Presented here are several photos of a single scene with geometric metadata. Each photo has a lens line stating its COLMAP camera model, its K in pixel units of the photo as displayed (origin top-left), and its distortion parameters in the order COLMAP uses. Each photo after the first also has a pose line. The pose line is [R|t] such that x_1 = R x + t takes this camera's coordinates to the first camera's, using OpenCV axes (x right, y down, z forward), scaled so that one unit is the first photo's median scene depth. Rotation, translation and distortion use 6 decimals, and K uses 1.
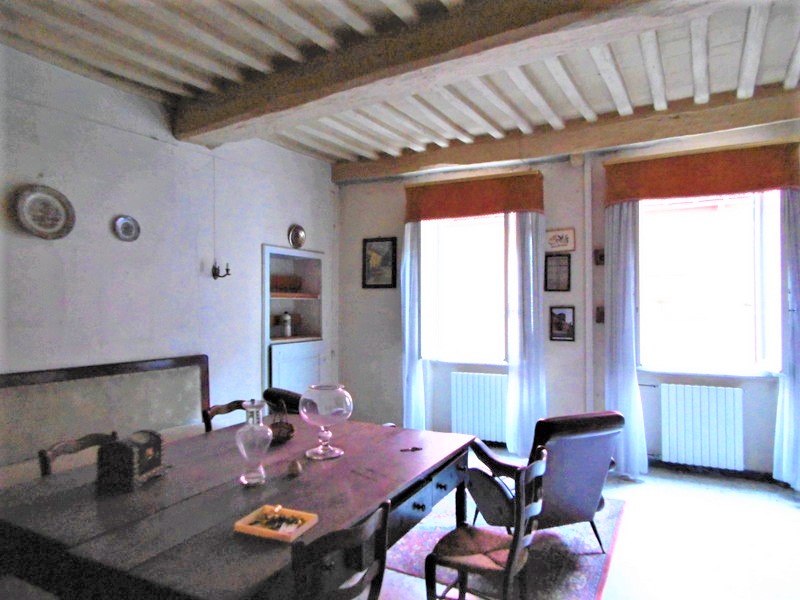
lens RADIAL K [[528.8, 0, 398.0], [0, 528.8, 300.0], [0, 0, 1]] dist [0.014381, -0.006202]
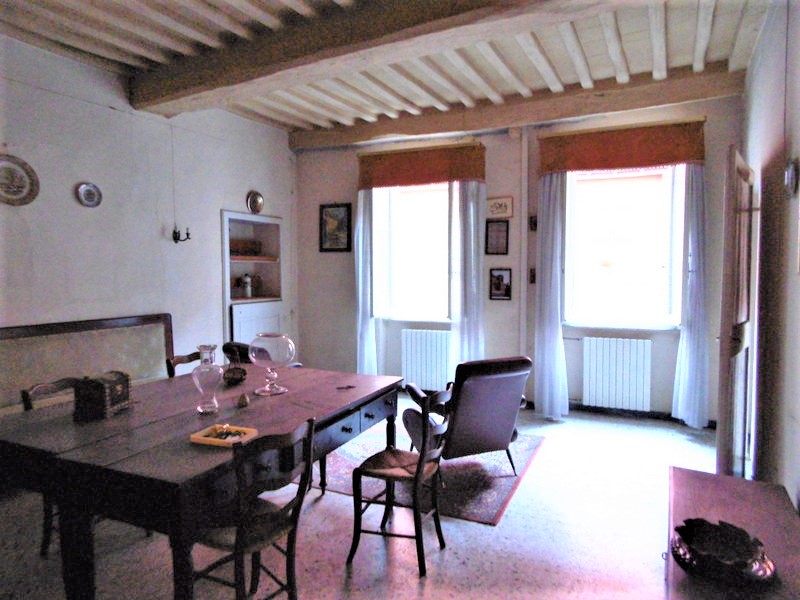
lens RADIAL K [[528.8, 0, 398.0], [0, 528.8, 300.0], [0, 0, 1]] dist [0.014381, -0.006202]
pose [[0.998543, -0.004048, 0.053809, 0.040862], [0.000446, 0.997767, 0.066786, 0.004157], [-0.053959, -0.066665, 0.996315, -0.090061]]
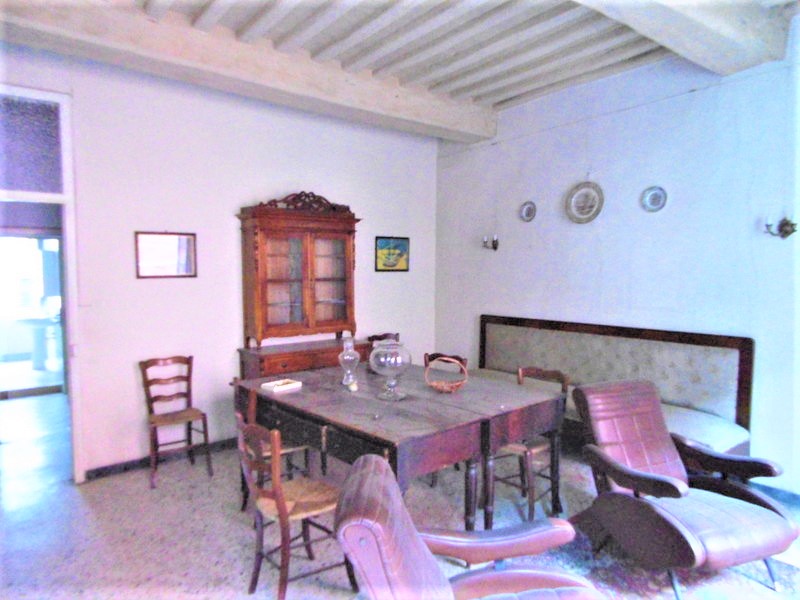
lens RADIAL K [[528.8, 0, 398.0], [0, 528.8, 300.0], [0, 0, 1]] dist [0.014381, -0.006202]
pose [[-0.365617, 0.059163, -0.928883, 0.512686], [0.016531, 0.998233, 0.057073, -0.006015], [0.930618, 0.005511, -0.365949, 0.750186]]
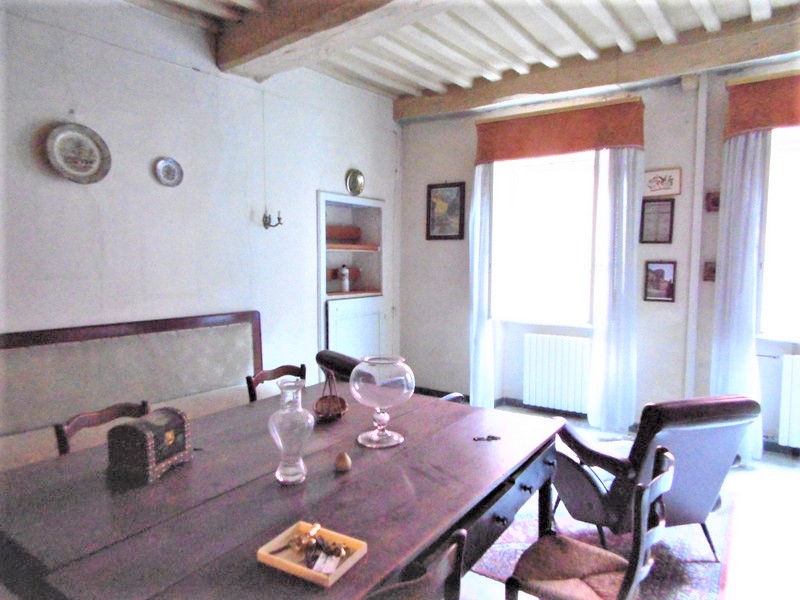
lens RADIAL K [[528.8, 0, 398.0], [0, 528.8, 300.0], [0, 0, 1]] dist [0.014381, -0.006202]
pose [[0.993008, 0.015517, -0.117024, -0.009563], [-0.005035, 0.995989, 0.089335, 0.000254], [0.117940, -0.088121, 0.989103, 0.105780]]
